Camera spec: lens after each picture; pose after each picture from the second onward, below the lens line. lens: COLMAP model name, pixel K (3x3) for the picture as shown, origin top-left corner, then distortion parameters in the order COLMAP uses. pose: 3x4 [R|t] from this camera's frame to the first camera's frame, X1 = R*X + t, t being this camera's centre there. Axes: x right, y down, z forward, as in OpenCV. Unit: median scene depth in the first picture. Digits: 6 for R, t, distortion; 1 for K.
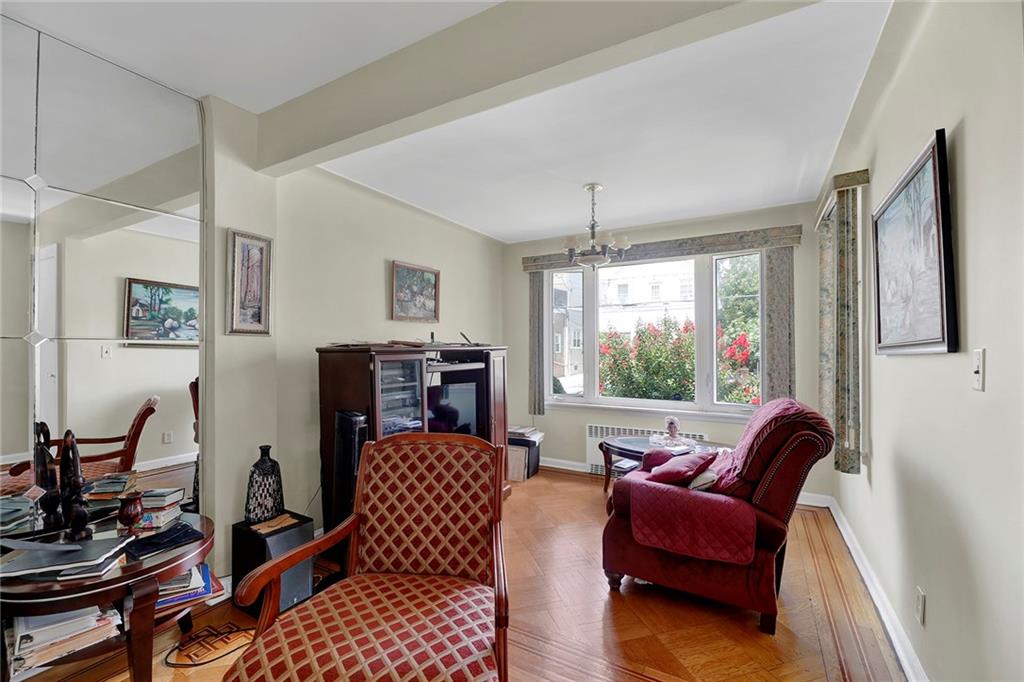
lens RADIAL K [[428.6, 0, 511.7], [0, 428.6, 345.4], [0, 0, 1]] dist [-0.000574, -0.000259]
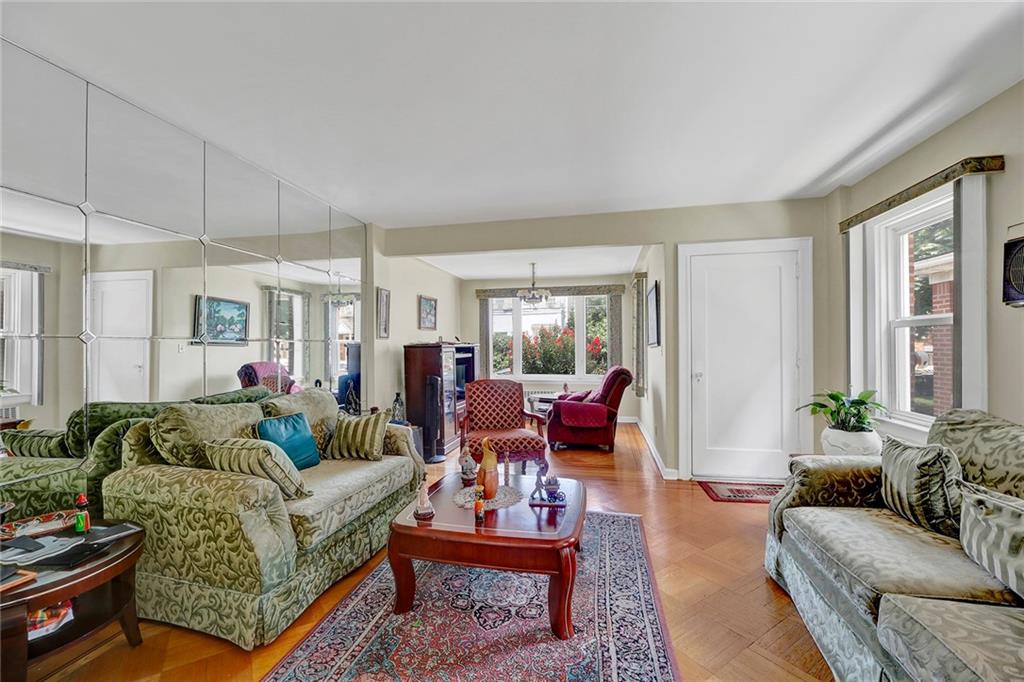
lens RADIAL K [[417.6, 0, 506.4], [0, 417.6, 345.7], [0, 0, 1]] dist [-0.000640, -0.003150]
pose [[0.955658, -0.002788, 0.294464, -0.531402], [0.001369, 0.999986, 0.005024, -0.001509], [-0.294474, -0.004398, 0.955649, -0.867697]]
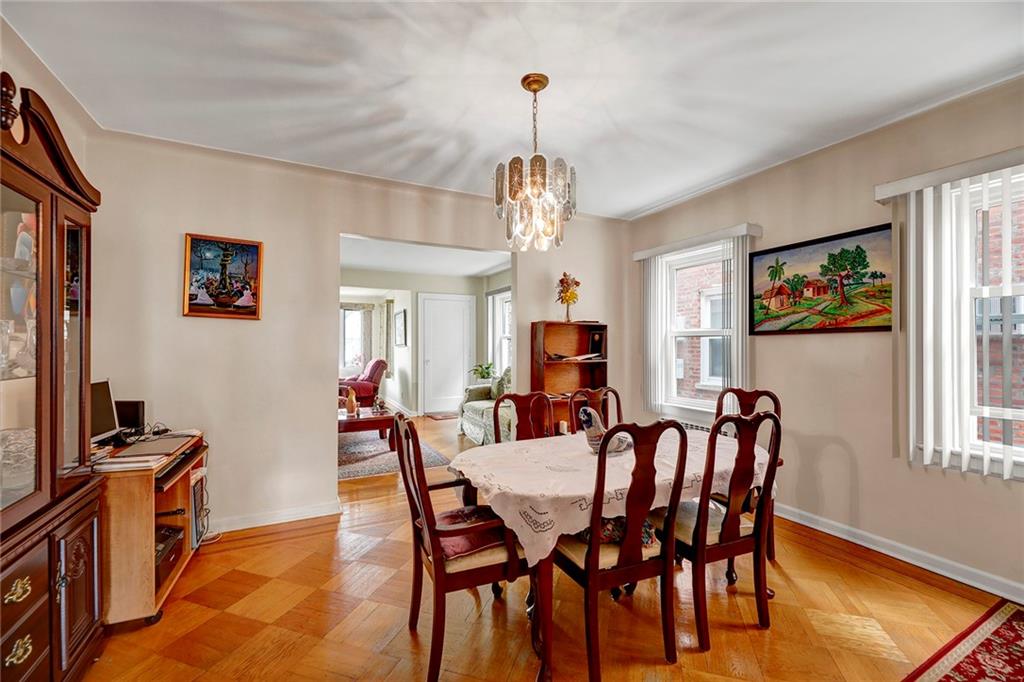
lens RADIAL K [[428.6, 0, 511.7], [0, 428.6, 345.4], [0, 0, 1]] dist [-0.000574, -0.000259]
pose [[0.550057, 0.003184, 0.835121, -1.517192], [-0.007151, 0.999974, 0.000897, -0.004230], [-0.835096, -0.006465, 0.550066, -1.697749]]
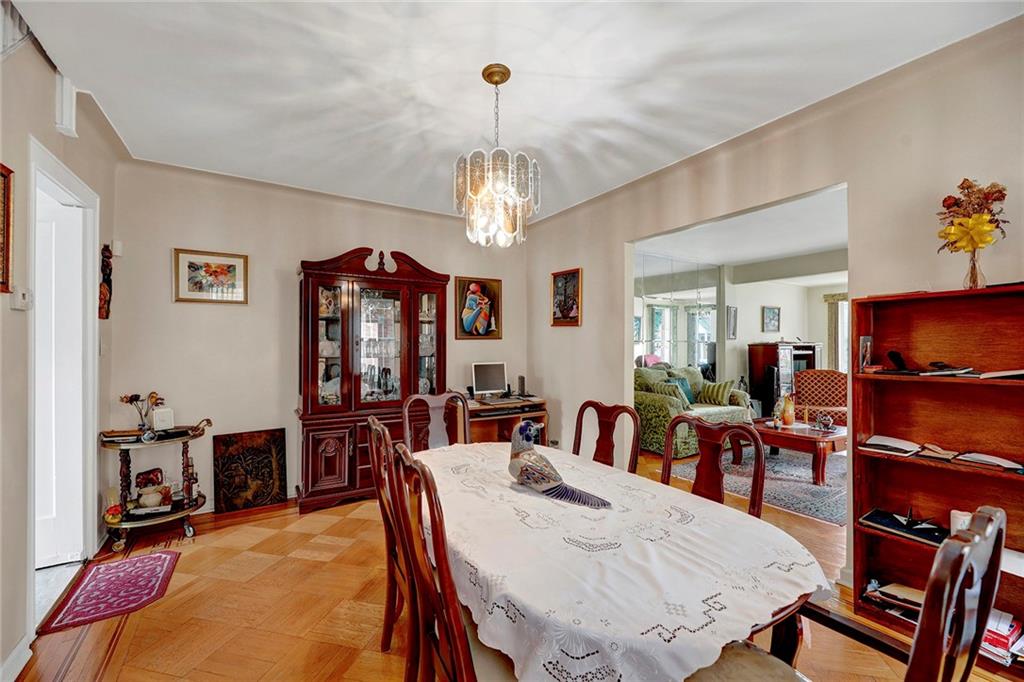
lens RADIAL K [[417.6, 0, 506.4], [0, 417.6, 345.7], [0, 0, 1]] dist [-0.000640, -0.003150]
pose [[0.877311, 0.000609, -0.479922, -0.496230], [0.002518, 0.999980, 0.005872, -0.003975], [0.479916, -0.006360, 0.877291, -1.940675]]
